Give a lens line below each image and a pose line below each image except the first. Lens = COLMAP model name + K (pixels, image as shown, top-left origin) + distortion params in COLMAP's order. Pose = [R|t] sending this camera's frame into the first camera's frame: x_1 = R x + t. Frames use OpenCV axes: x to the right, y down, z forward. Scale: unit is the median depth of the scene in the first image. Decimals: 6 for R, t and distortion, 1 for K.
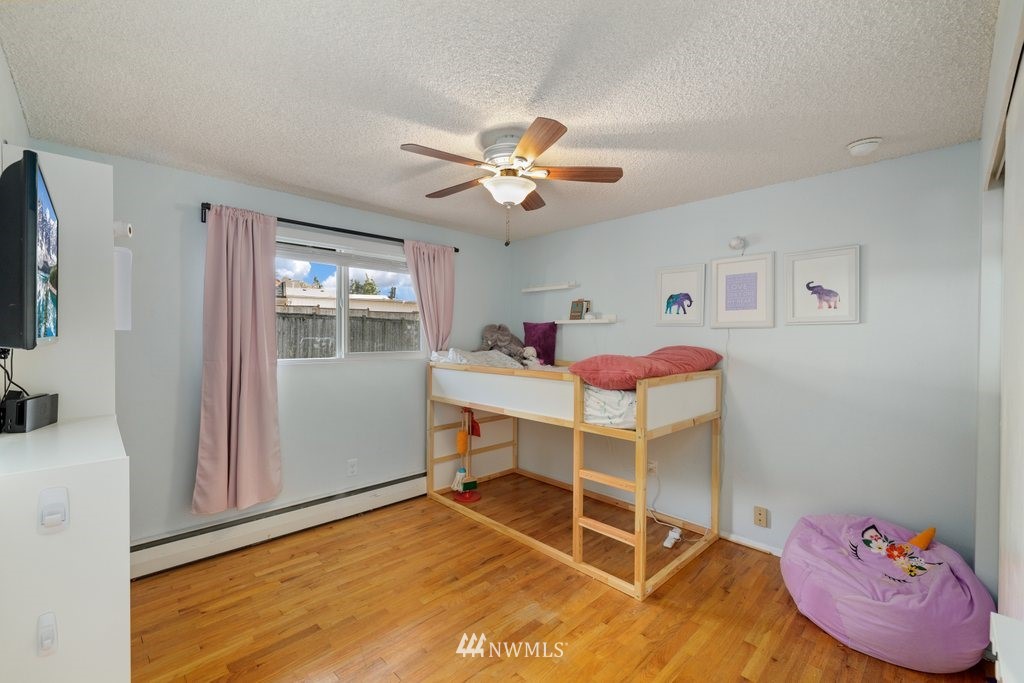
lens RADIAL K [[429.9, 0, 512.0], [0, 429.9, 341.5], [0, 0, 1]] dist [0.000347, -0.000002]
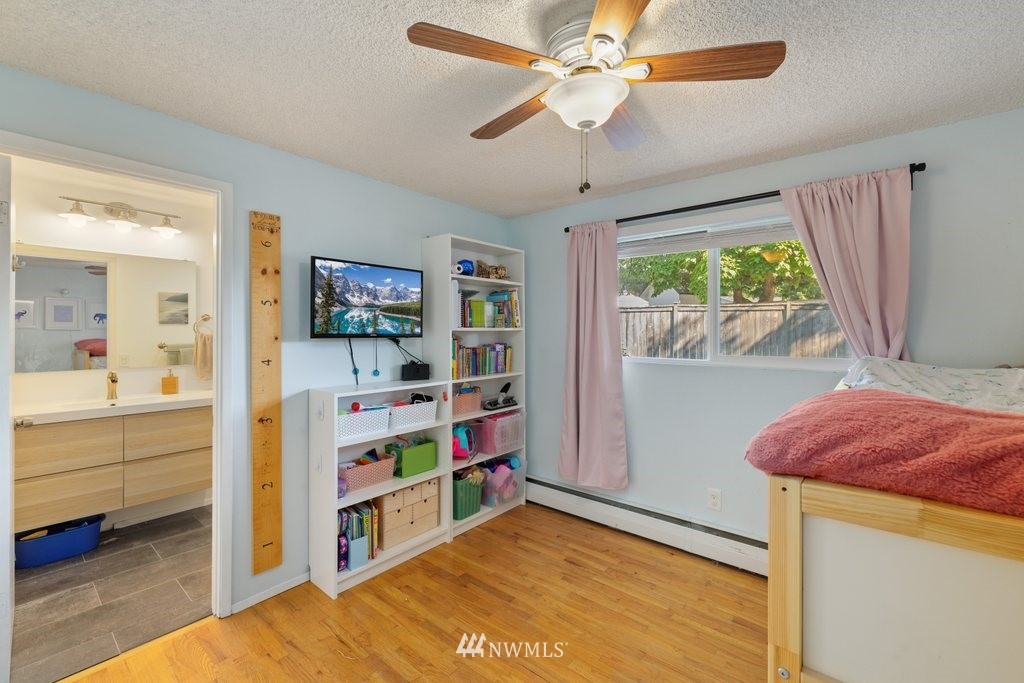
lens RADIAL K [[429.9, 0, 512.0], [0, 429.9, 341.5], [0, 0, 1]] dist [0.000347, -0.000002]
pose [[0.103473, 0.006534, -0.994611, 0.467801], [-0.023169, 0.999723, 0.004157, 0.006109], [0.994362, 0.022614, 0.103596, 0.657100]]
